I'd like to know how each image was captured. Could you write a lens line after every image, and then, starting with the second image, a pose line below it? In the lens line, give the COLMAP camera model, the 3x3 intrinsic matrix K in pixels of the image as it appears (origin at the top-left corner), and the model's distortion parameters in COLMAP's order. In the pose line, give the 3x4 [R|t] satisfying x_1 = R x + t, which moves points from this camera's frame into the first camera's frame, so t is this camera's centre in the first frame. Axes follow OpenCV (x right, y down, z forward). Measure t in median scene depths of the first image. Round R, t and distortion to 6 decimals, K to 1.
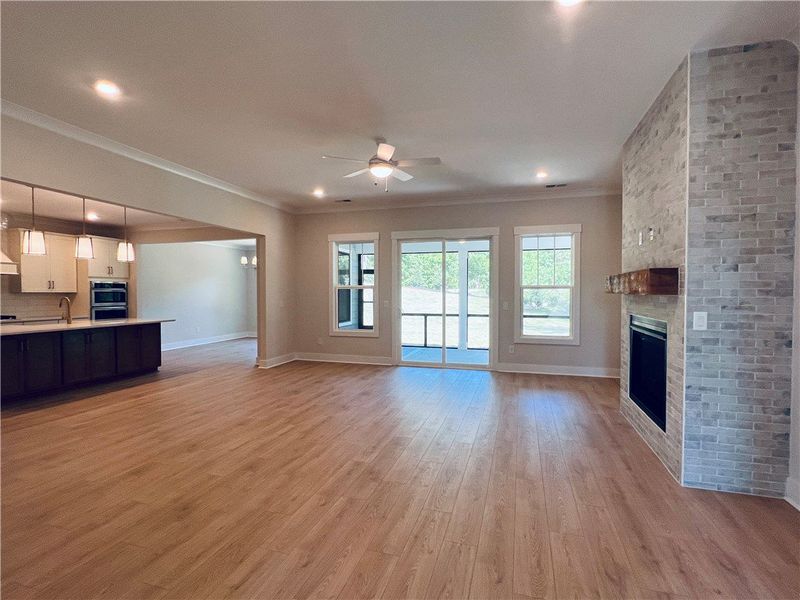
lens RADIAL K [[400.9, 0, 397.5], [0, 400.9, 299.2], [0, 0, 1]] dist [0.001485, 0.001484]
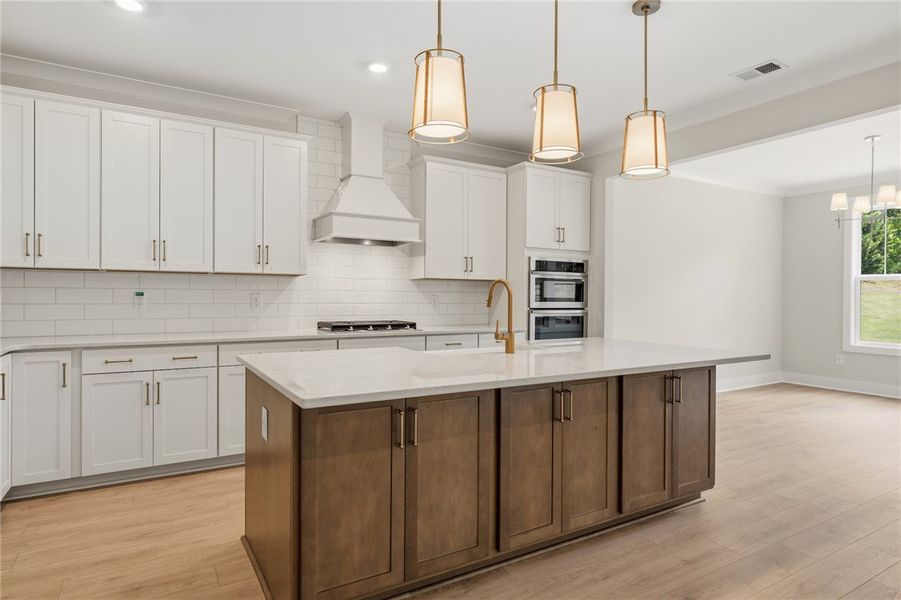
lens RADIAL K [[514.7, 0, 451.8], [0, 514.7, 297.5], [0, 0, 1]] dist [0.000518, 0.000447]
pose [[0.742540, 0.008141, -0.669752, -0.504536], [-0.019189, 0.999774, -0.009122, 0.015173], [0.669527, 0.019625, 0.742529, 0.574267]]
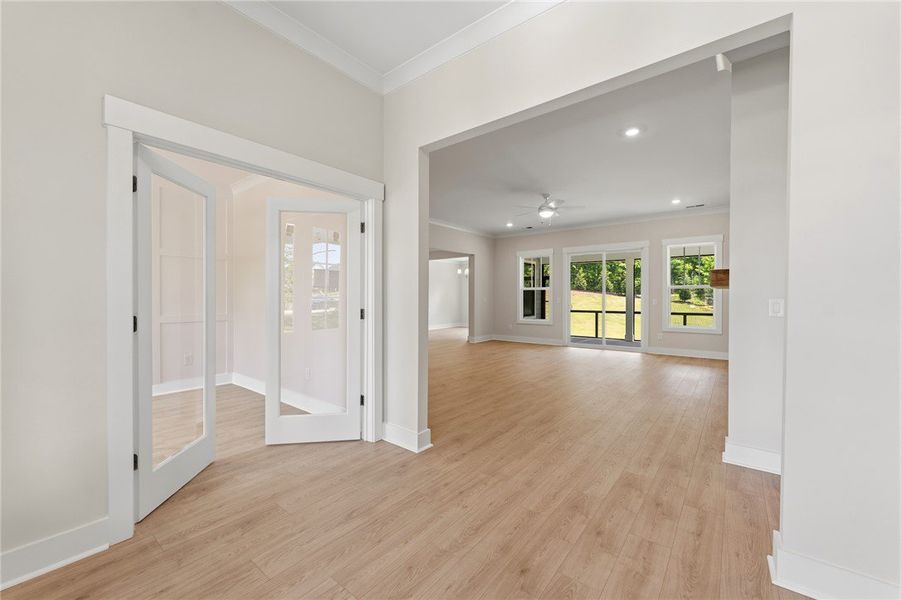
lens RADIAL K [[361.7, 0, 451.4], [0, 361.7, 303.8], [0, 0, 1]] dist [0.002060, -0.000398]
pose [[0.932495, 0.005971, -0.361134, 0.091623], [-0.006780, 0.999977, -0.000974, 0.031461], [0.361120, 0.003356, 0.932513, -0.339610]]
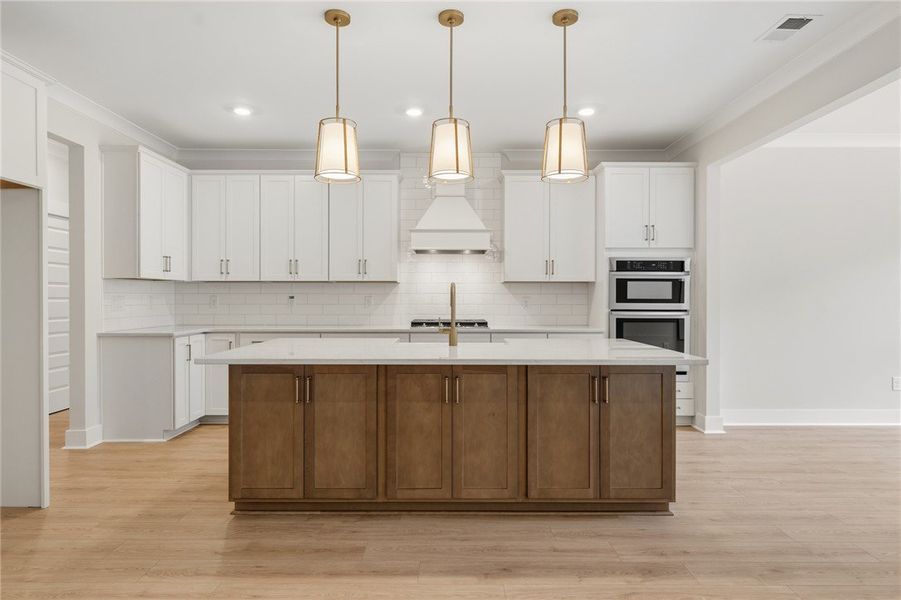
lens RADIAL K [[514.7, 0, 450.7], [0, 514.7, 298.7], [0, 0, 1]] dist [0.000518, 0.000447]
pose [[0.293006, 0.002547, -0.956107, -0.278008], [-0.018222, 0.999830, -0.002921, 0.012448], [0.955937, 0.018278, 0.293002, 0.774288]]
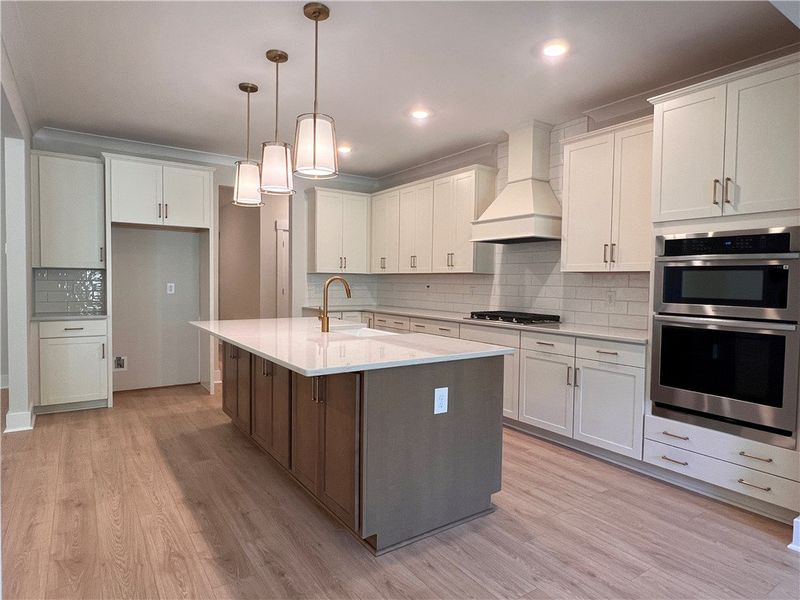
lens RADIAL K [[473.3, 0, 398.3], [0, 473.3, 299.9], [0, 0, 1]] dist [0.000368, -0.000876]
pose [[-0.626780, 0.024619, -0.778807, -0.396041], [-0.025464, 0.998320, 0.052052, -0.008674], [0.778780, 0.052457, -0.625100, 1.313142]]
